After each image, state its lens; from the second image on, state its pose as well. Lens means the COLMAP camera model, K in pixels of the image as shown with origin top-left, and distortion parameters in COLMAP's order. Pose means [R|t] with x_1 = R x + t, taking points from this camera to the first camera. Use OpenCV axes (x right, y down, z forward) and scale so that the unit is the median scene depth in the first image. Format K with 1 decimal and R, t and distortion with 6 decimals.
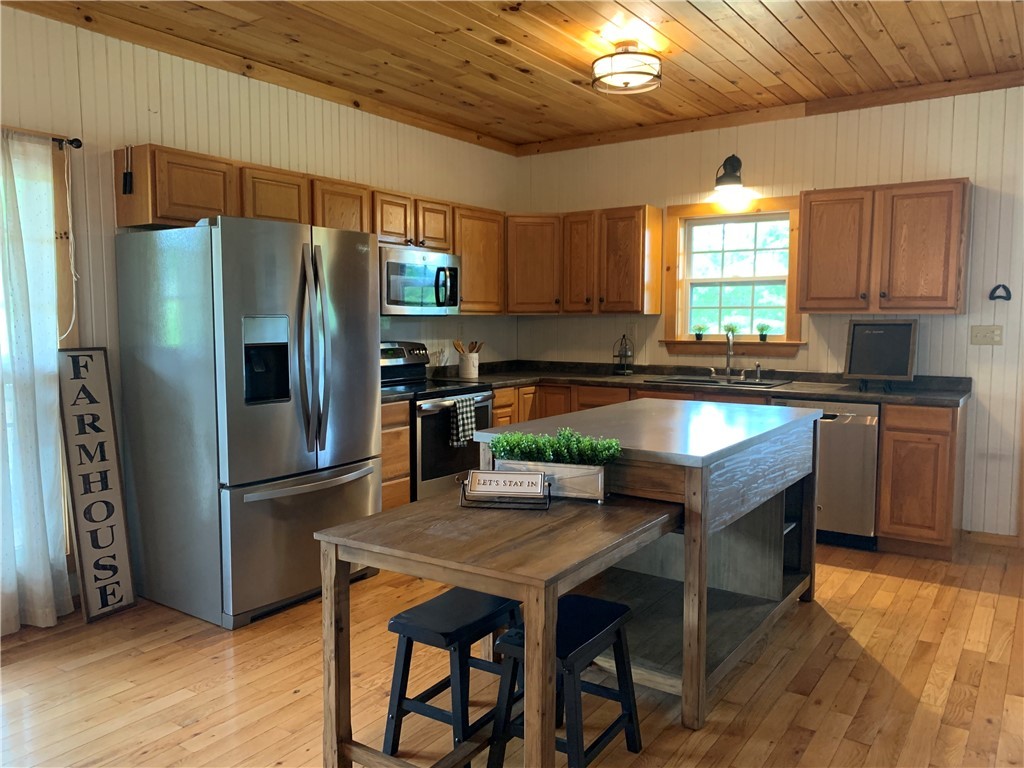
lens RADIAL K [[790.6, 0, 519.5], [0, 790.6, 383.7], [0, 0, 1]] dist [0.038739, -0.042632]
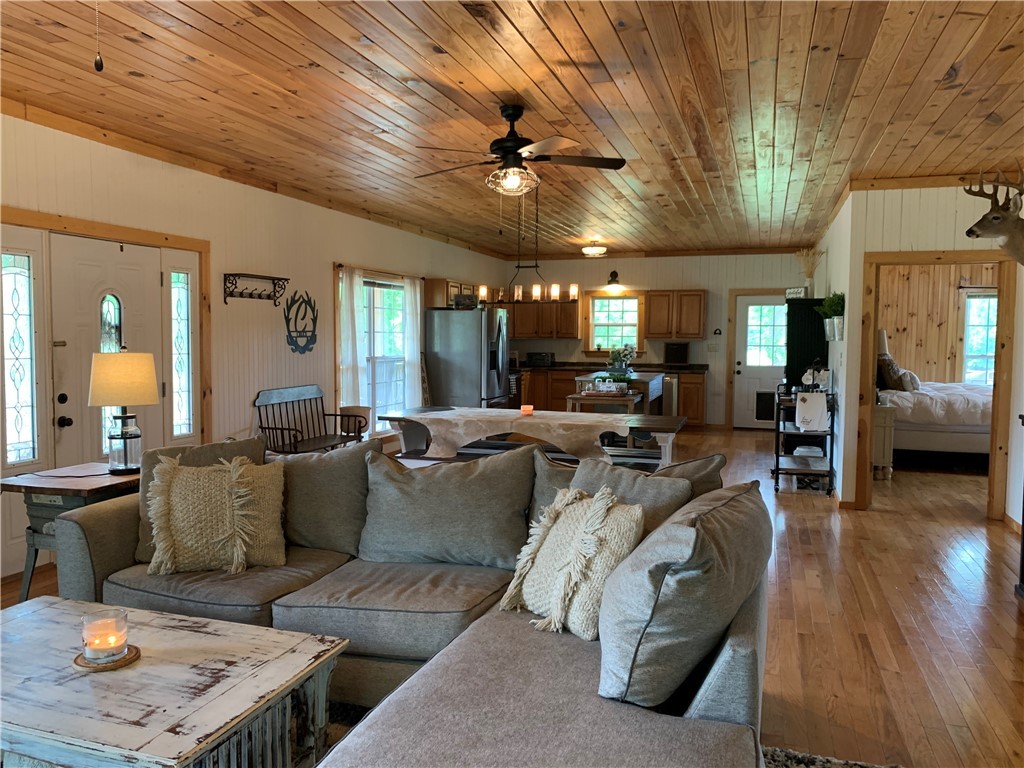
lens RADIAL K [[790.6, 0, 507.4], [0, 790.6, 384.4], [0, 0, 1]] dist [0.038739, -0.042632]
pose [[0.960347, -0.010551, 0.278607, -0.702189], [0.015982, 0.999724, -0.017228, 0.081678], [-0.278349, 0.020997, 0.960251, -1.162999]]
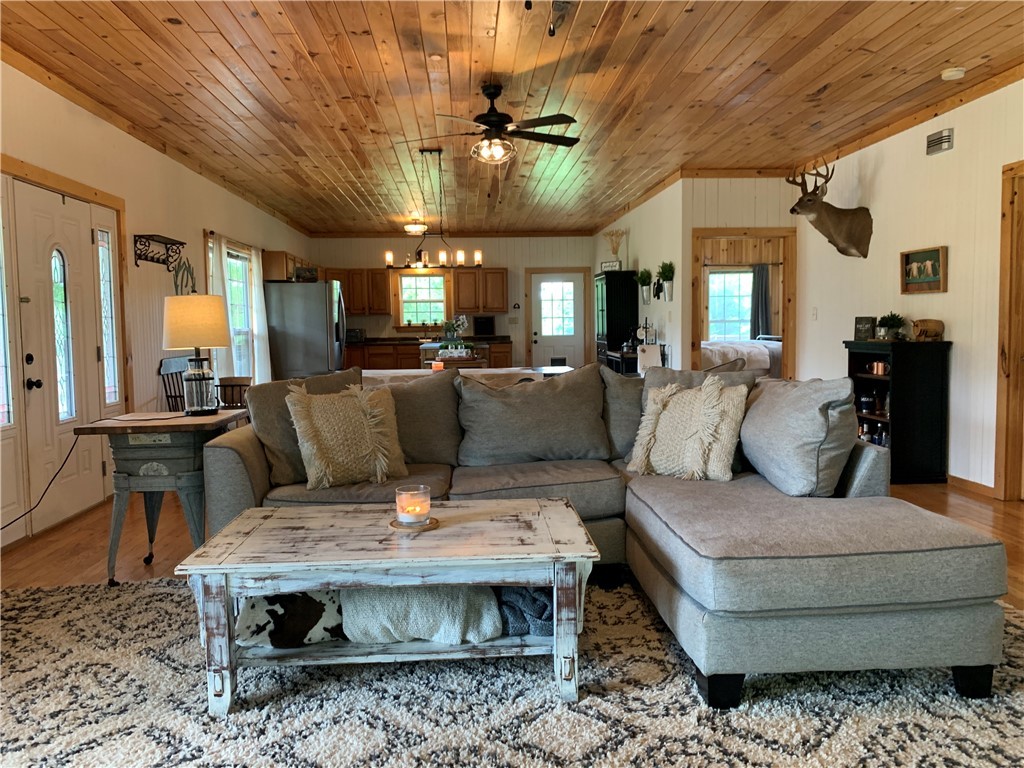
lens RADIAL K [[790.6, 0, 511.5], [0, 790.6, 385.0], [0, 0, 1]] dist [0.038739, -0.042632]
pose [[0.789398, -0.059106, 0.611030, -1.065999], [0.067676, 0.997666, 0.009075, 0.130692], [-0.610140, 0.034188, 0.791555, -1.129978]]
